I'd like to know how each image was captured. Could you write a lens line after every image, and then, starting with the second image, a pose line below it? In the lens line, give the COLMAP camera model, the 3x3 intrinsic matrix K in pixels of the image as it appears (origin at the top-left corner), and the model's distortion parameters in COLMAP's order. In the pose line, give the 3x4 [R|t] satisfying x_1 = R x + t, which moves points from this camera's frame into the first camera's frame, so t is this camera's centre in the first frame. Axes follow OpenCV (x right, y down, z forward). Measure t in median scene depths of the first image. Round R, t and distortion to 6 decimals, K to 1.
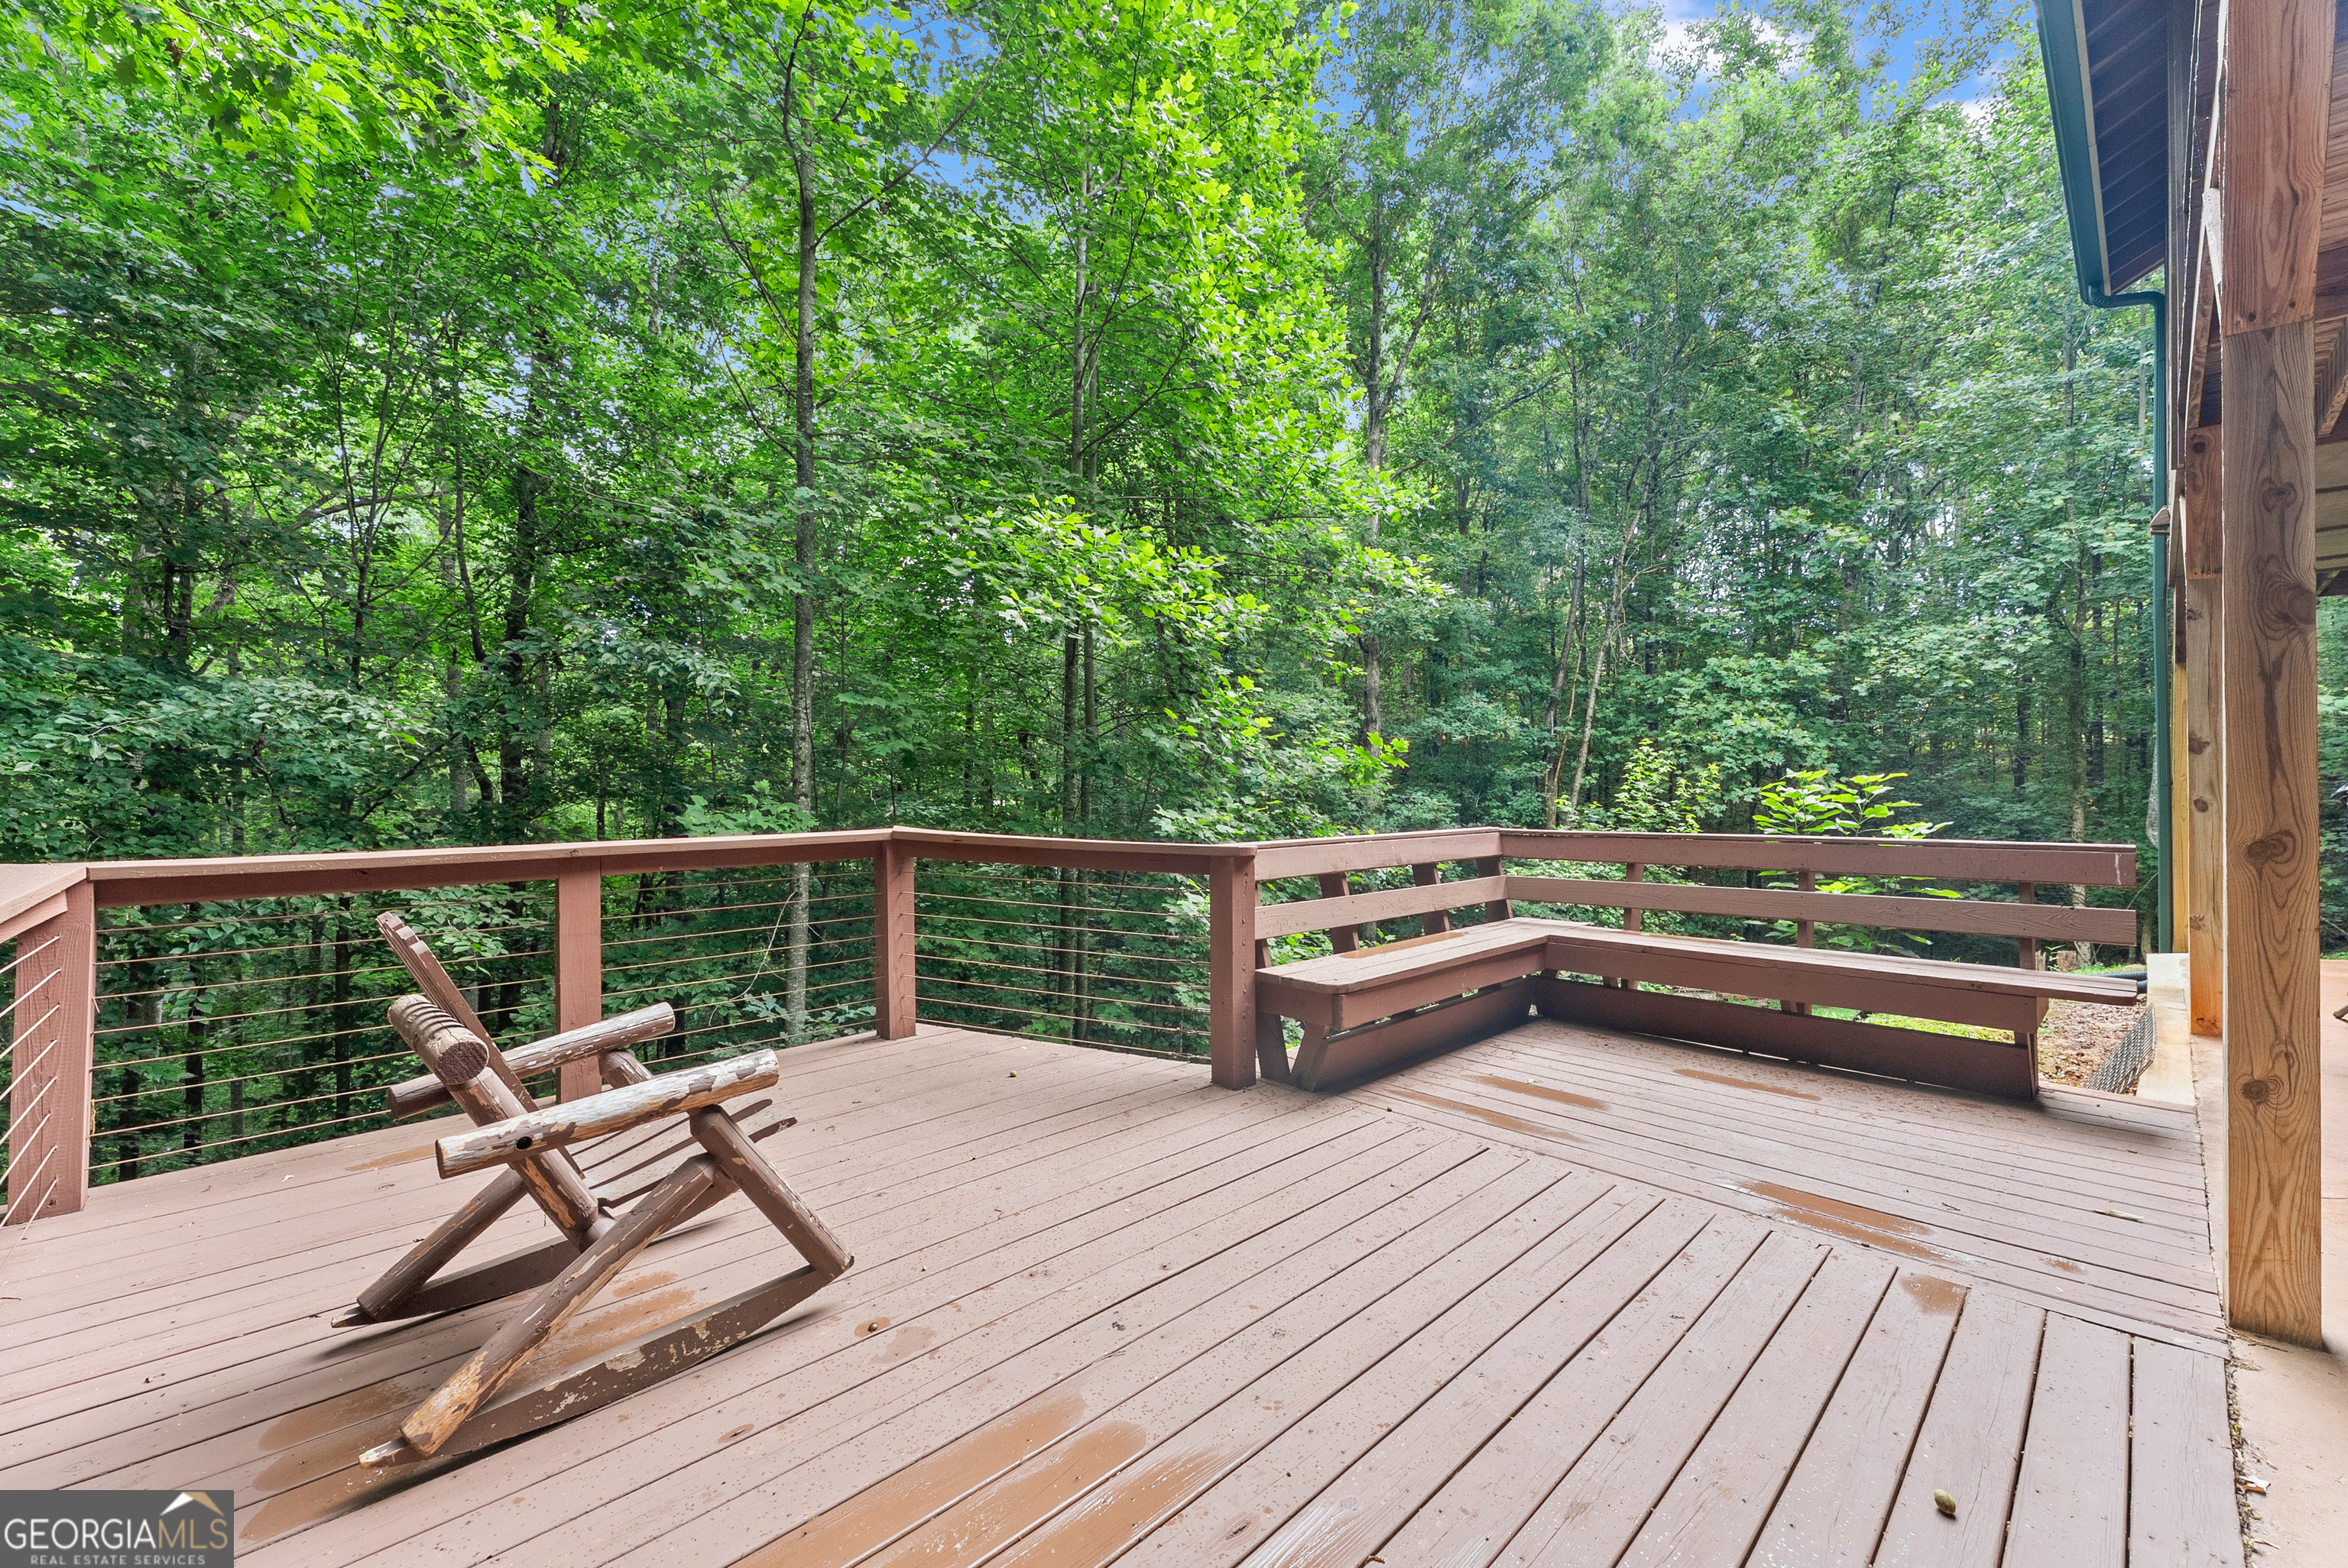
lens RADIAL K [[948.6, 0, 1170.2], [0, 948.6, 797.5], [0, 0, 1]] dist [-0.001741, -0.000365]
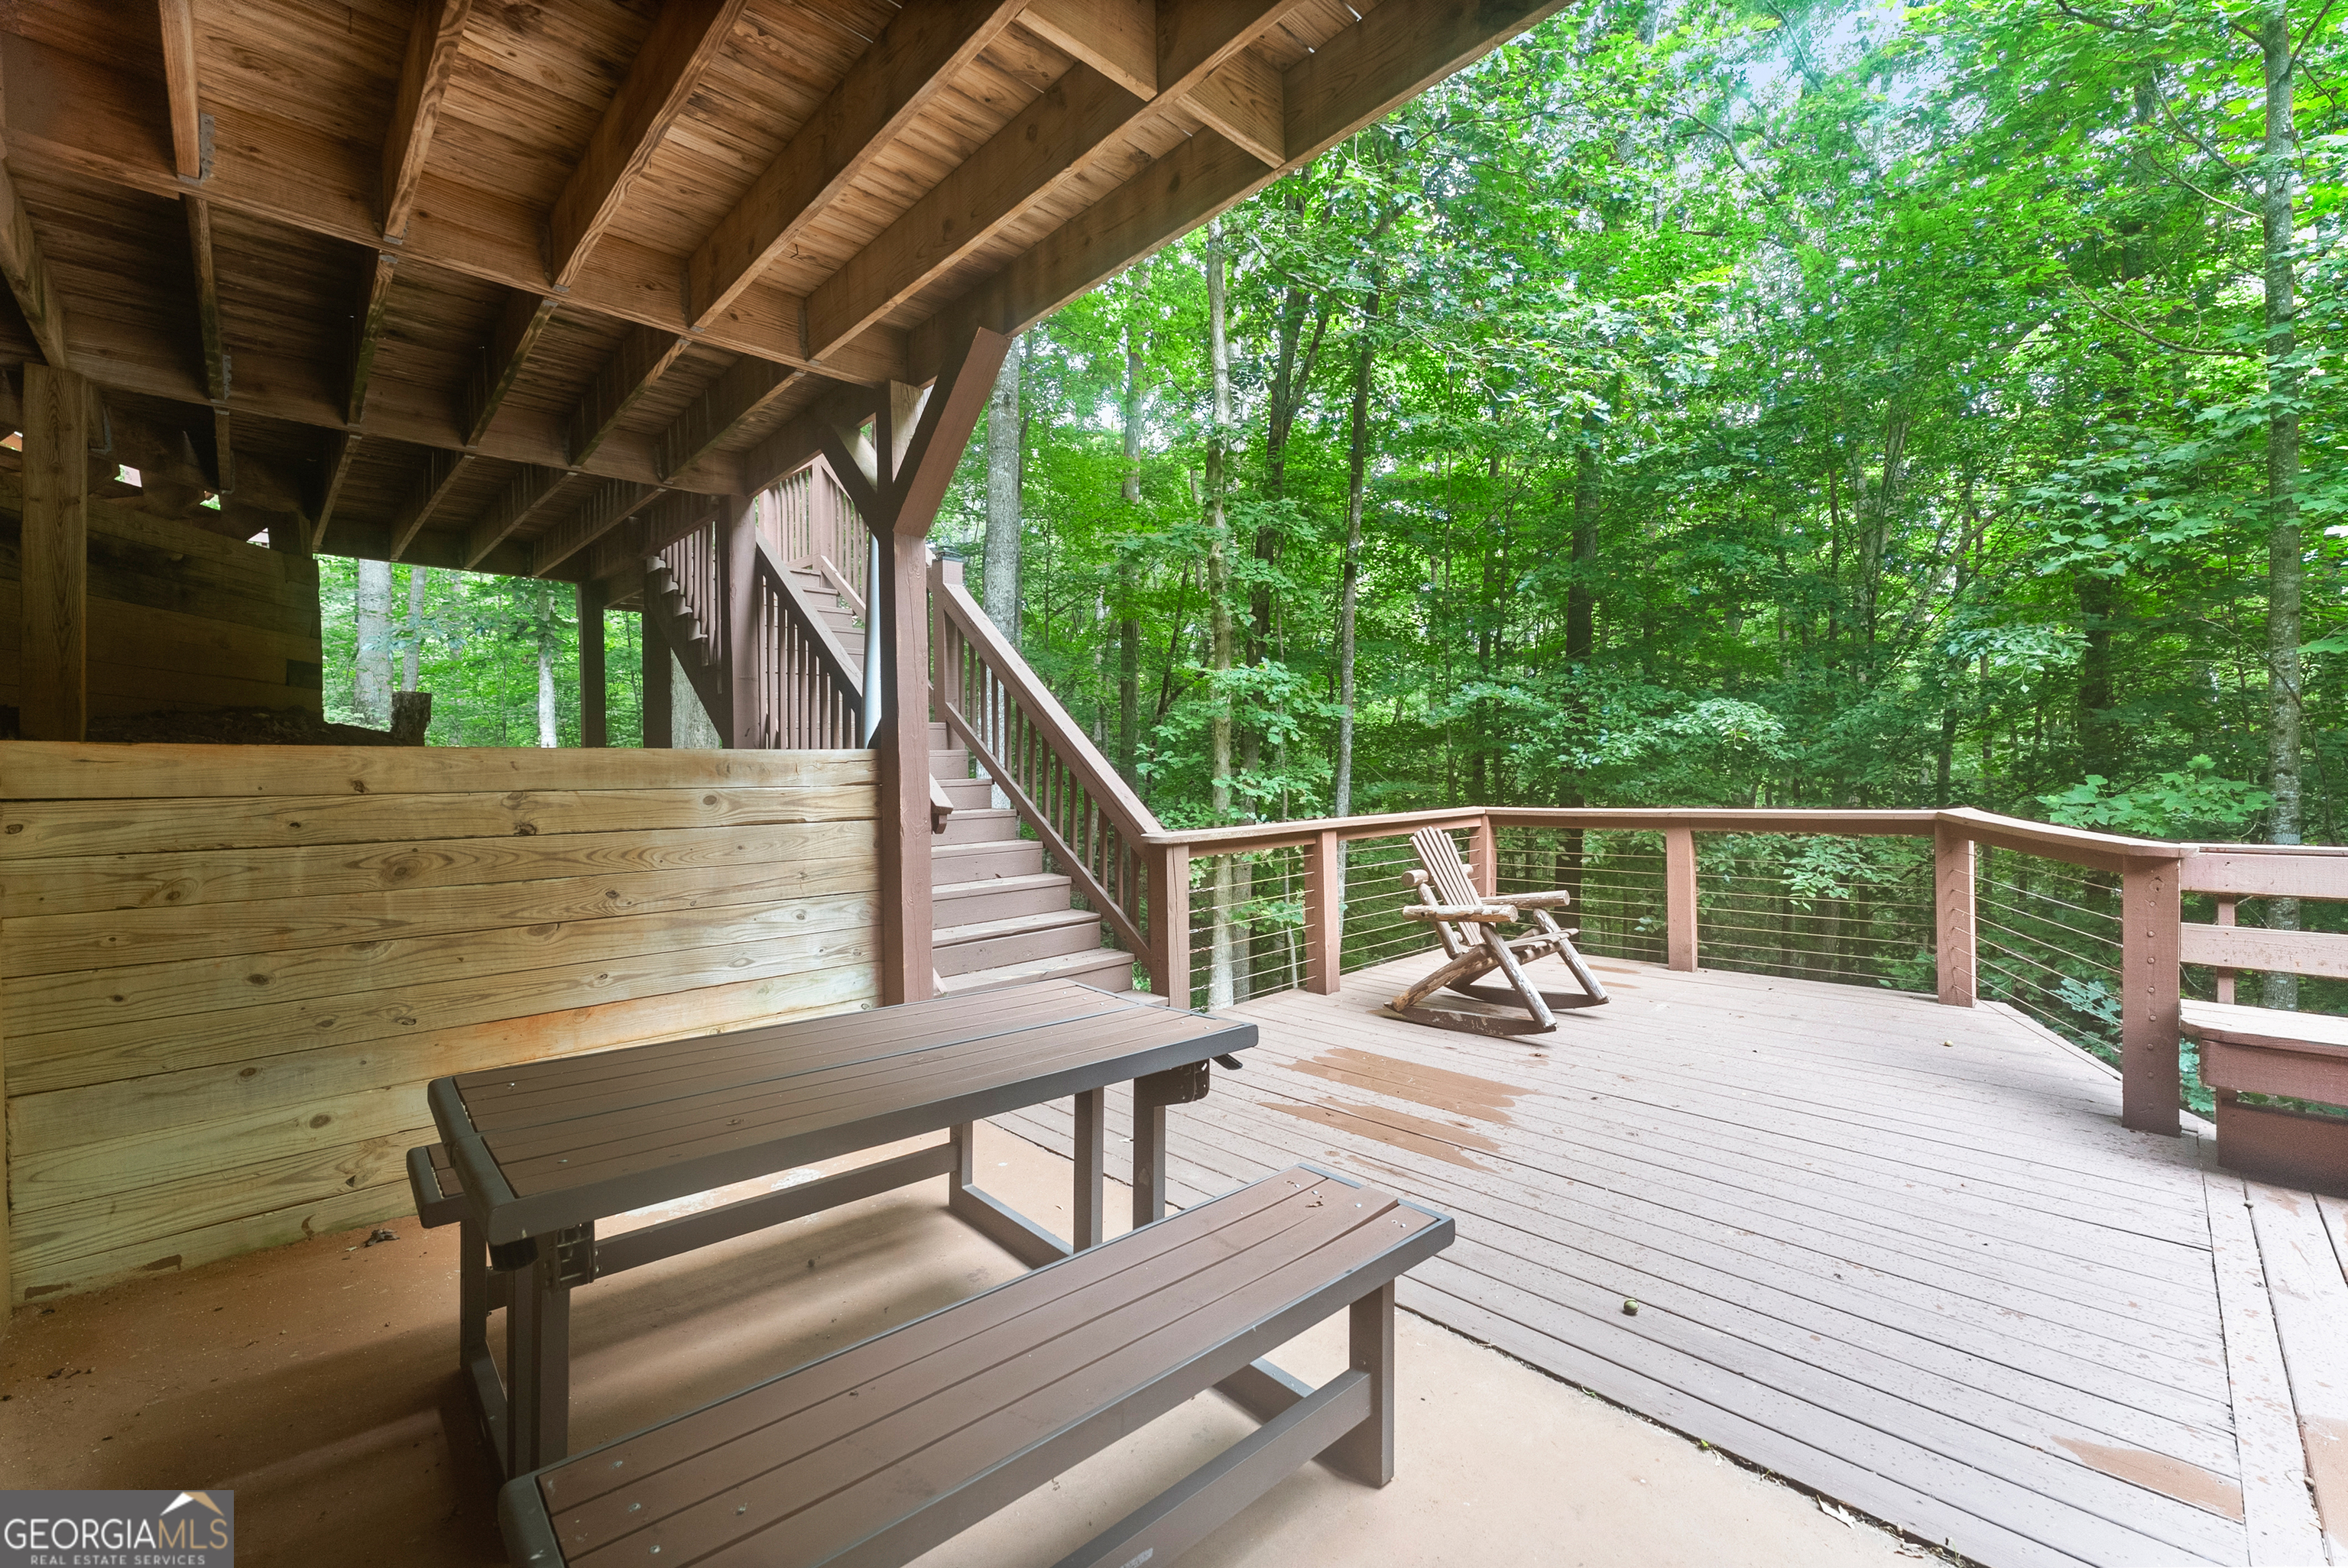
lens RADIAL K [[948.6, 0, 1175.1], [0, 948.6, 774.9], [0, 0, 1]] dist [-0.001741, -0.000365]
pose [[0.009232, 0.005463, -0.999942, 0.930892], [0.007853, 0.999954, 0.005536, -0.025131], [0.999927, -0.007904, 0.009189, 0.127299]]
